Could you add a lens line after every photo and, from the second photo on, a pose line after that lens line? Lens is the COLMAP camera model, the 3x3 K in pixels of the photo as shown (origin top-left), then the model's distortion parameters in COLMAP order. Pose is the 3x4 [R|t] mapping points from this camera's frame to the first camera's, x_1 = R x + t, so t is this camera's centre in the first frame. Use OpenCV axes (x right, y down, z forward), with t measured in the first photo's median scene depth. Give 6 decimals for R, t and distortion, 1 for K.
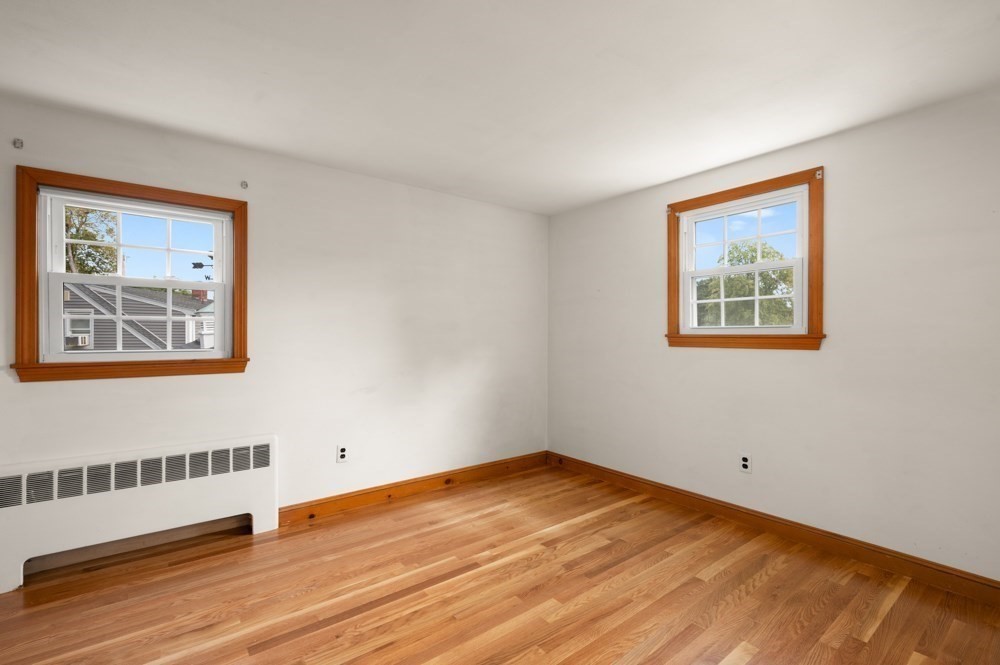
lens RADIAL K [[459.0, 0, 501.2], [0, 459.0, 336.4], [0, 0, 1]] dist [0.000127, -0.000909]
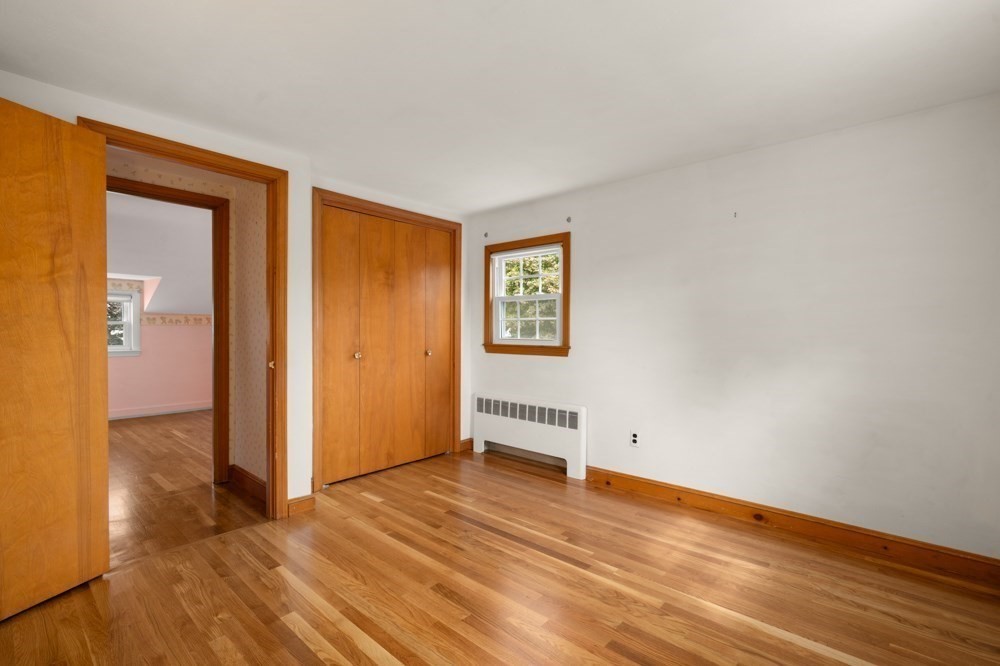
lens RADIAL K [[459.0, 0, 508.6], [0, 459.0, 330.9], [0, 0, 1]] dist [0.000127, -0.000909]
pose [[0.176723, 0.003147, -0.984256, 0.766007], [-0.005442, 0.999983, 0.002220, -0.000506], [0.984246, 0.004964, 0.176737, 0.587159]]
